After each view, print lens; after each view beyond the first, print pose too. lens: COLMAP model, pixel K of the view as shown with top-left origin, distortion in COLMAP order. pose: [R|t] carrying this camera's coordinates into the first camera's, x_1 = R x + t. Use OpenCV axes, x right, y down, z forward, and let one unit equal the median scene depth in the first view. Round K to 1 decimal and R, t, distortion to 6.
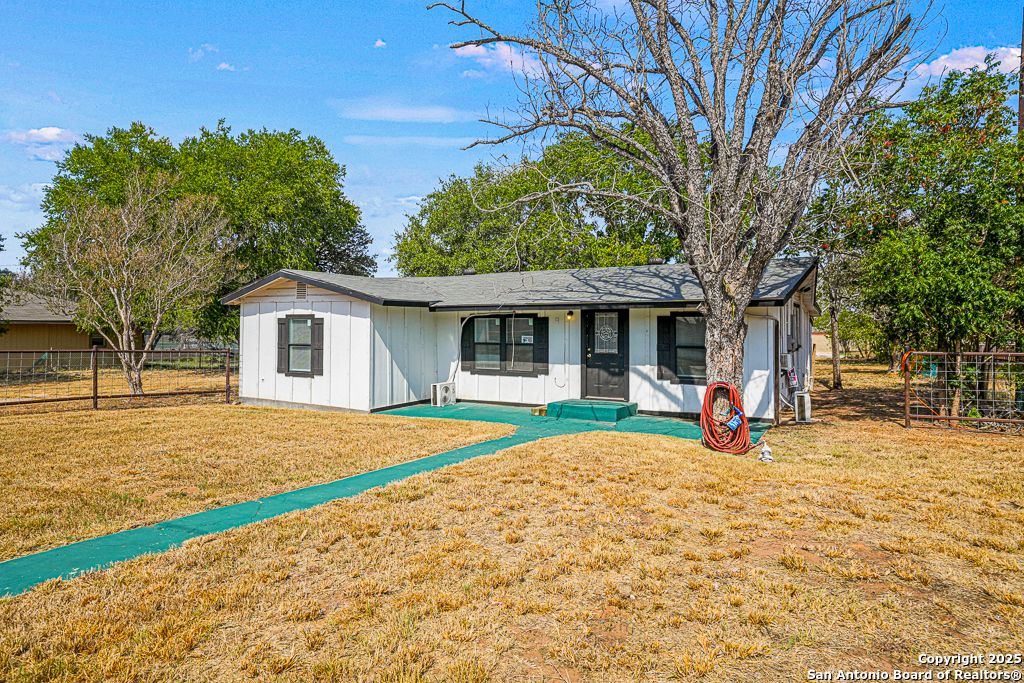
lens RADIAL K [[605.6, 0, 524.9], [0, 605.6, 311.7], [0, 0, 1]] dist [0.022960, 0.004097]
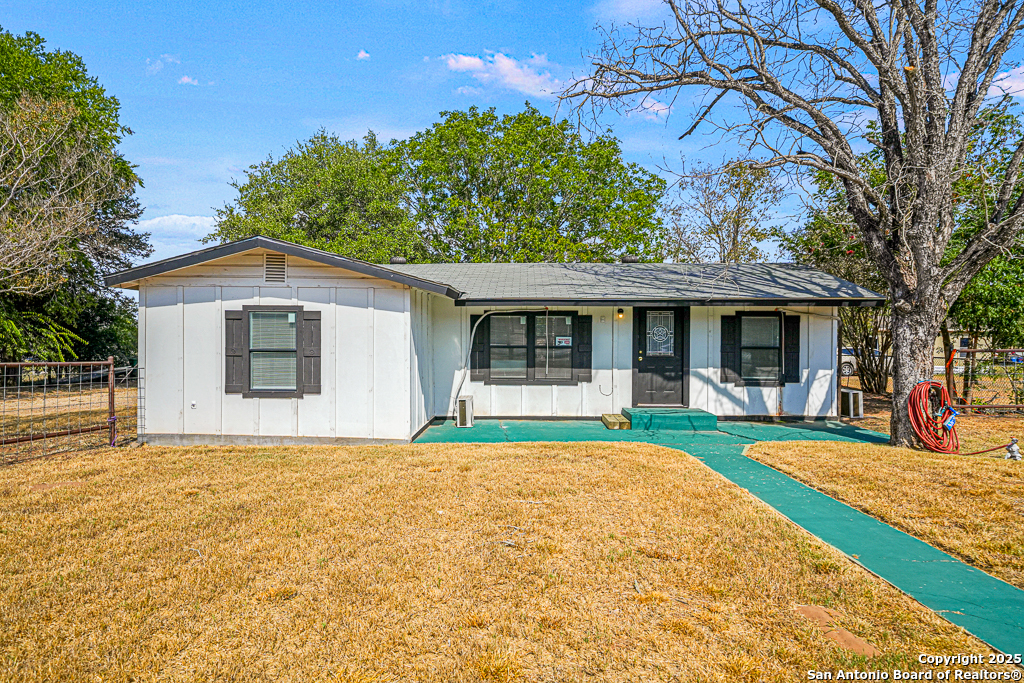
lens RADIAL K [[605.6, 0, 519.3], [0, 605.6, 341.3], [0, 0, 1]] dist [0.022960, 0.004097]
pose [[0.889025, -0.003444, 0.457847, -0.452412], [-0.013654, 0.999328, 0.034030, 0.018112], [-0.457656, -0.036505, 0.888380, 0.284236]]
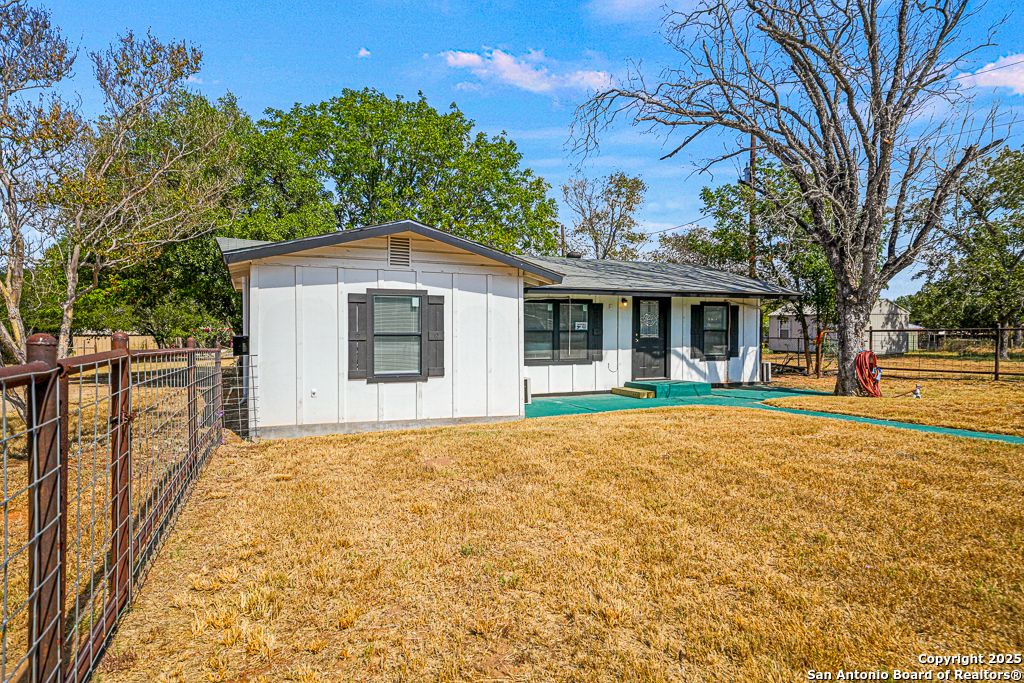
lens RADIAL K [[605.6, 0, 516.6], [0, 605.6, 338.9], [0, 0, 1]] dist [0.022960, 0.004097]
pose [[0.614959, -0.018570, 0.788341, -0.848000], [-0.020088, 0.999029, 0.039203, 0.031245], [-0.788304, -0.039945, 0.613989, 0.501493]]
